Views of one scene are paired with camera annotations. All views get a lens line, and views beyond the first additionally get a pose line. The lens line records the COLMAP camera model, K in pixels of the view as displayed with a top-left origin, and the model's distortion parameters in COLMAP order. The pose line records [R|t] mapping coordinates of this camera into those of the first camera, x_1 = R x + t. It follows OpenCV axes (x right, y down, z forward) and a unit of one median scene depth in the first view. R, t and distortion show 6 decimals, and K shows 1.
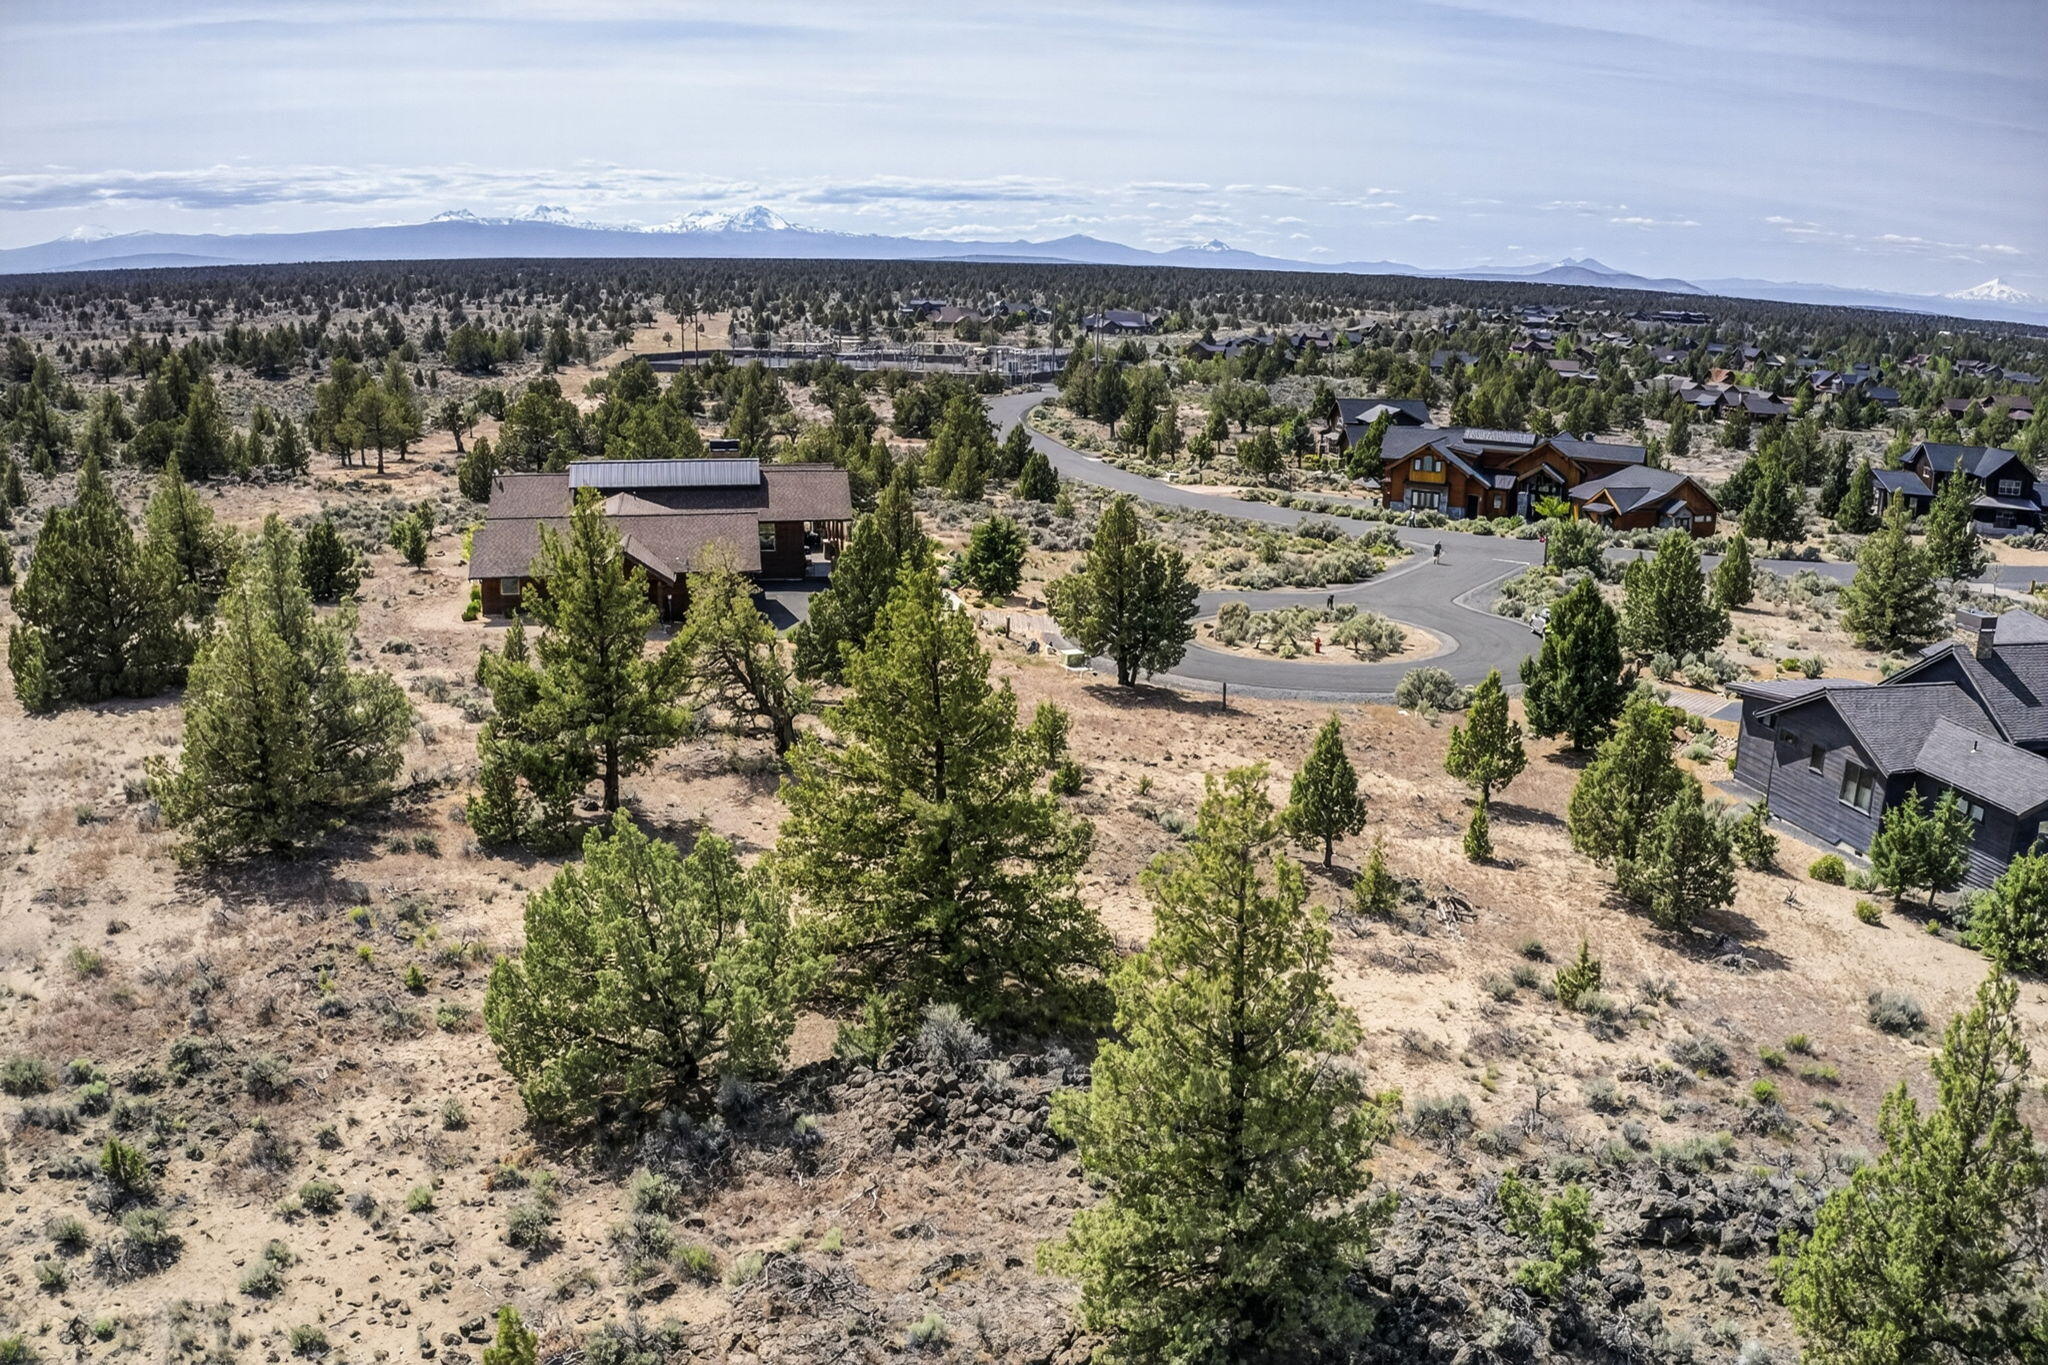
lens RADIAL K [[1603.9, 0, 1024.0], [0, 1603.9, 682.5], [0, 0, 1]] dist [-0.194552, 0.013268]
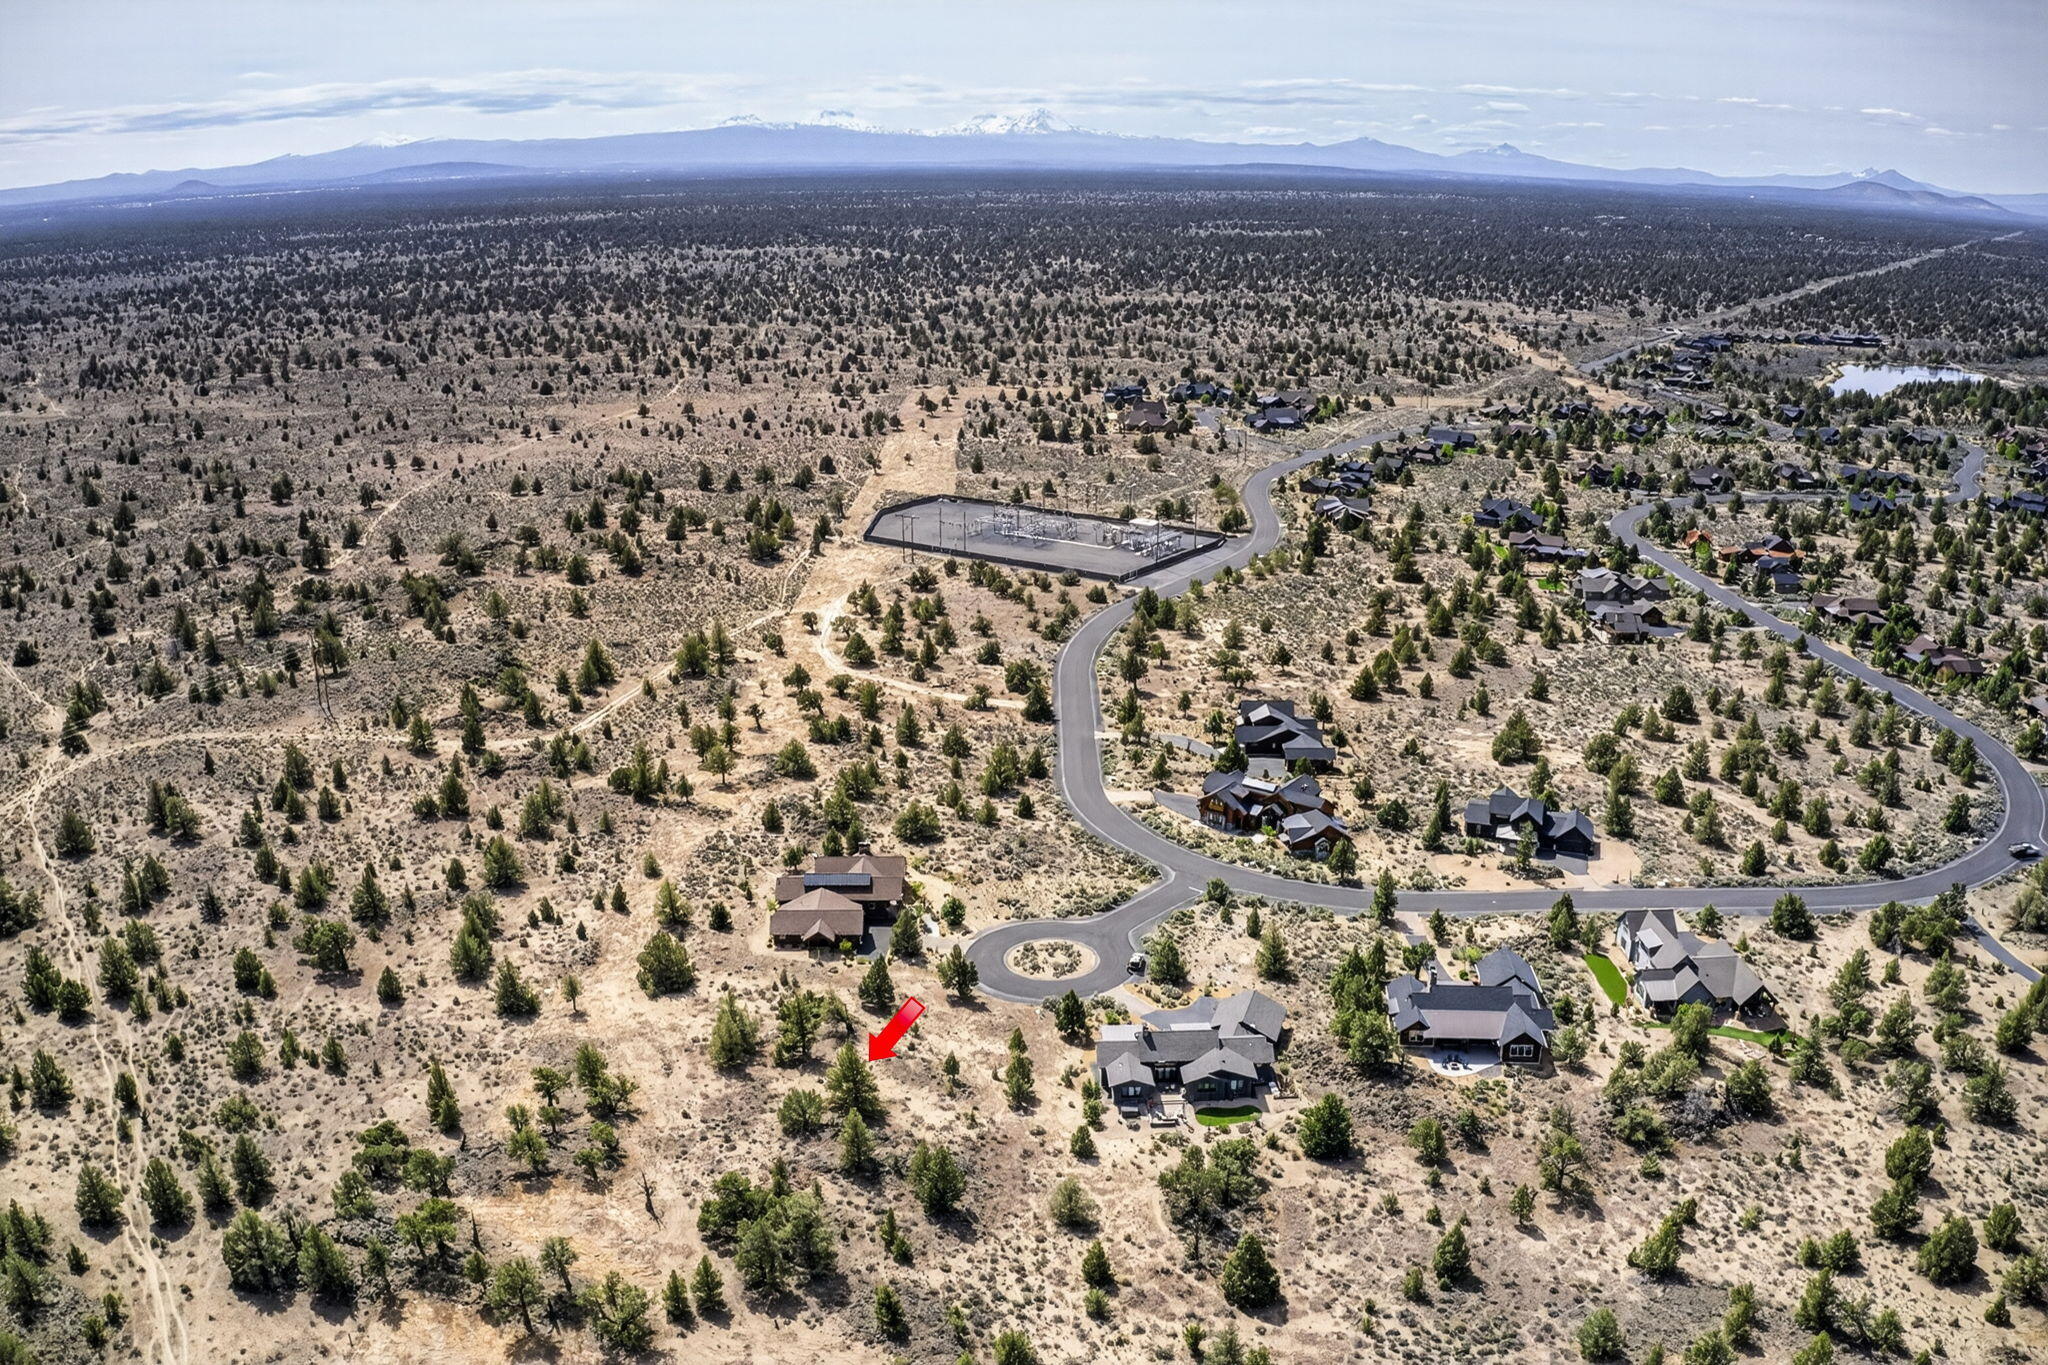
lens RADIAL K [[1617.8, 0, 1024.0], [0, 1617.8, 682.5], [0, 0, 1]] dist [-0.203428, 0.001752]
pose [[0.984603, 0.034723, -0.171321, 0.488983], [-0.023657, 0.997525, 0.066217, -0.572618], [0.173196, -0.061144, 0.982988, -1.466604]]
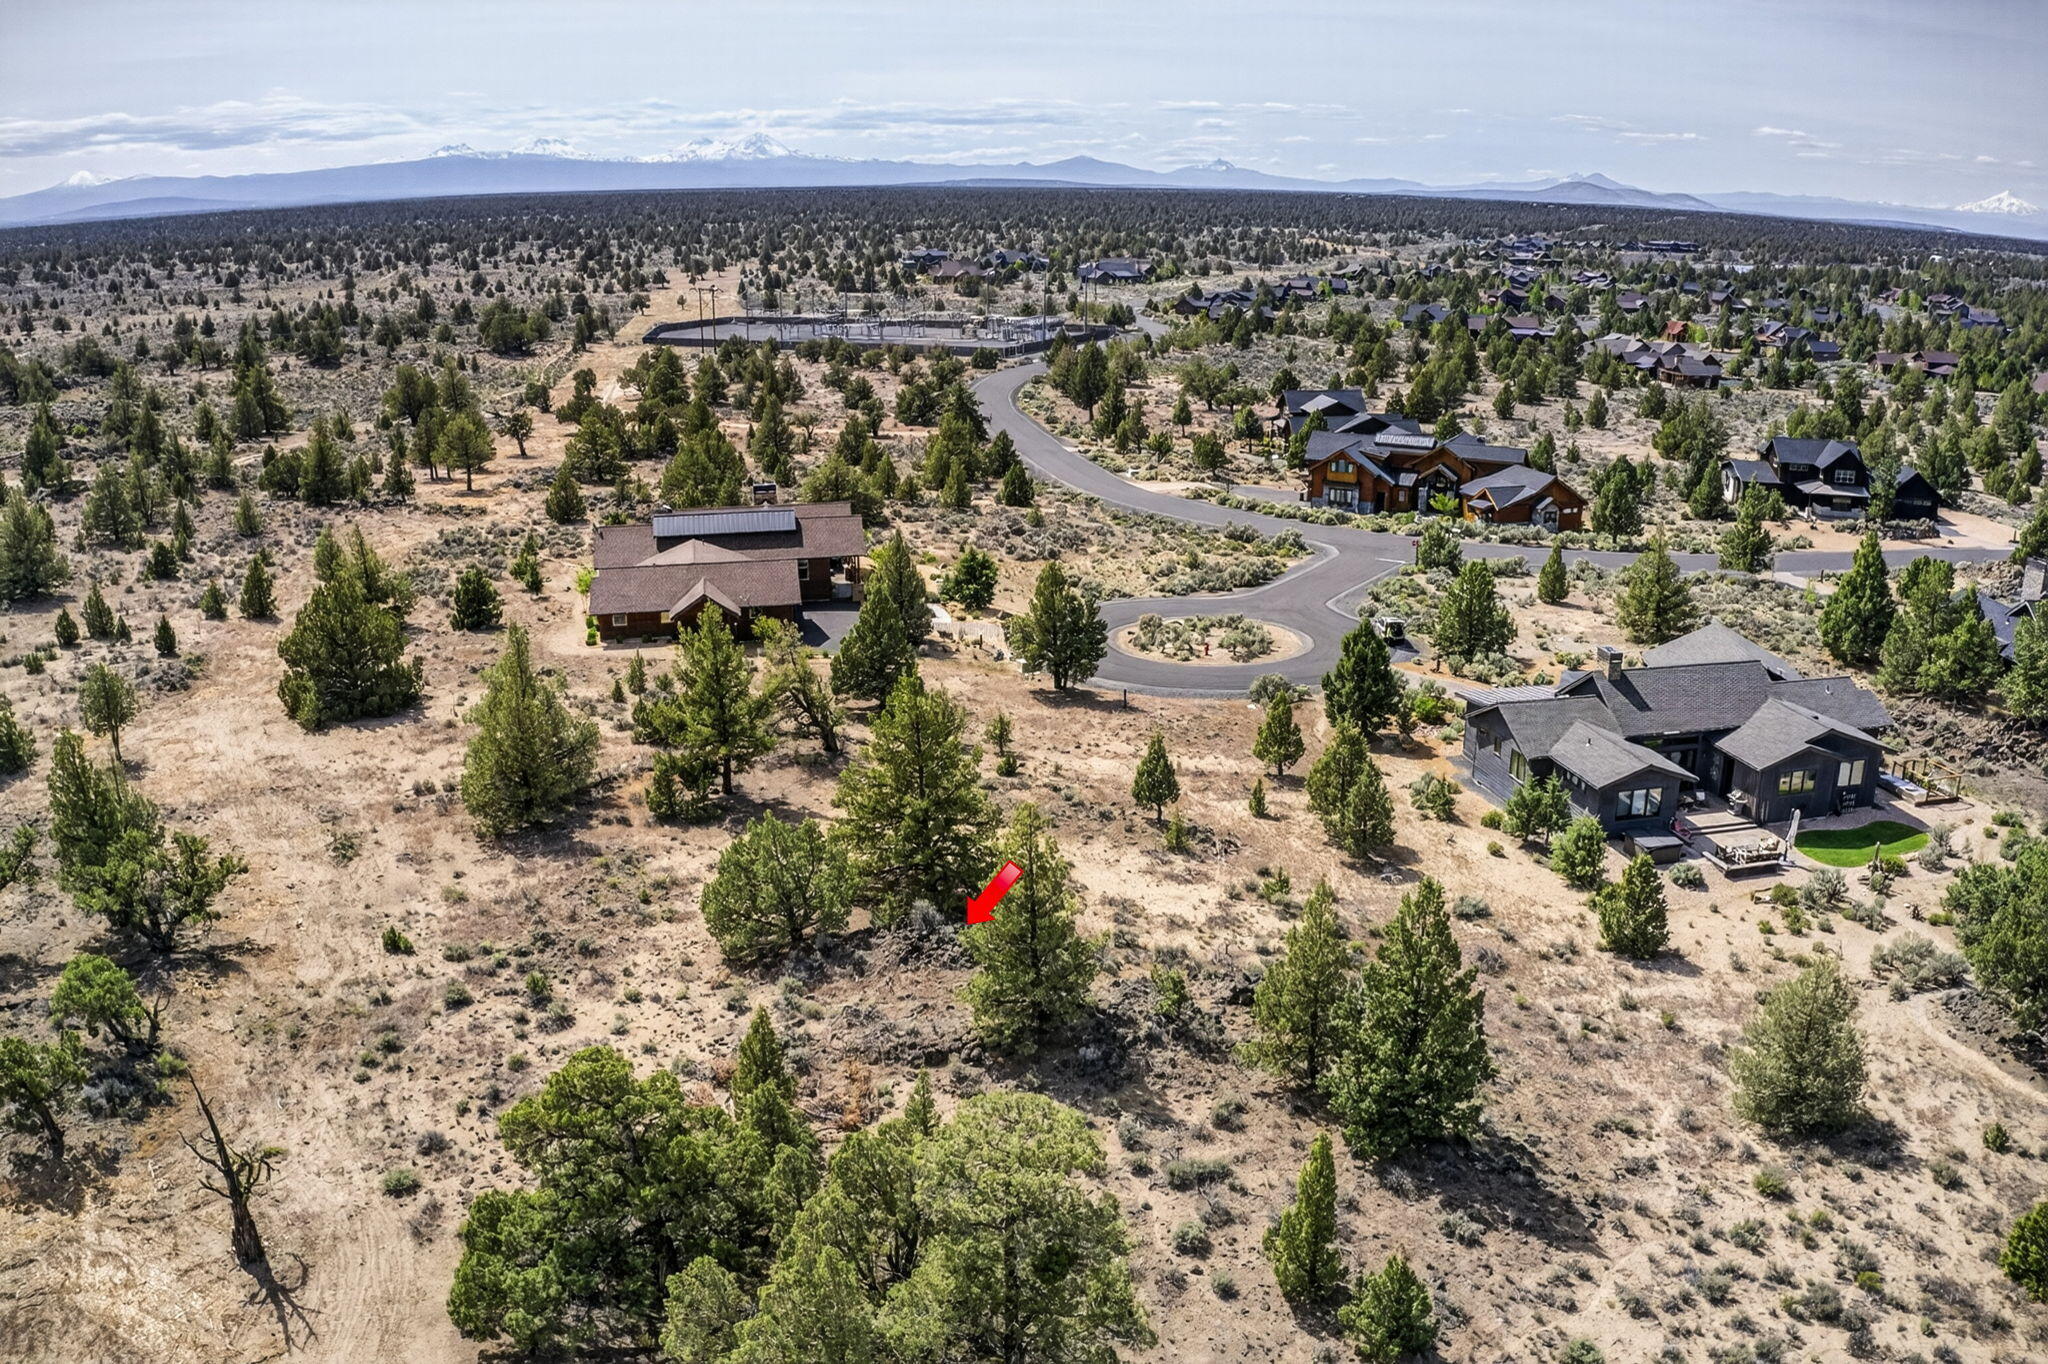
lens RADIAL K [[1603.9, 0, 1024.0], [0, 1603.9, 682.0], [0, 0, 1]] dist [-0.194552, 0.013268]
pose [[0.999826, -0.017117, -0.007368, 0.027666], [0.017443, 0.998751, 0.046817, -0.047687], [0.006558, -0.046938, 0.998876, -0.288365]]
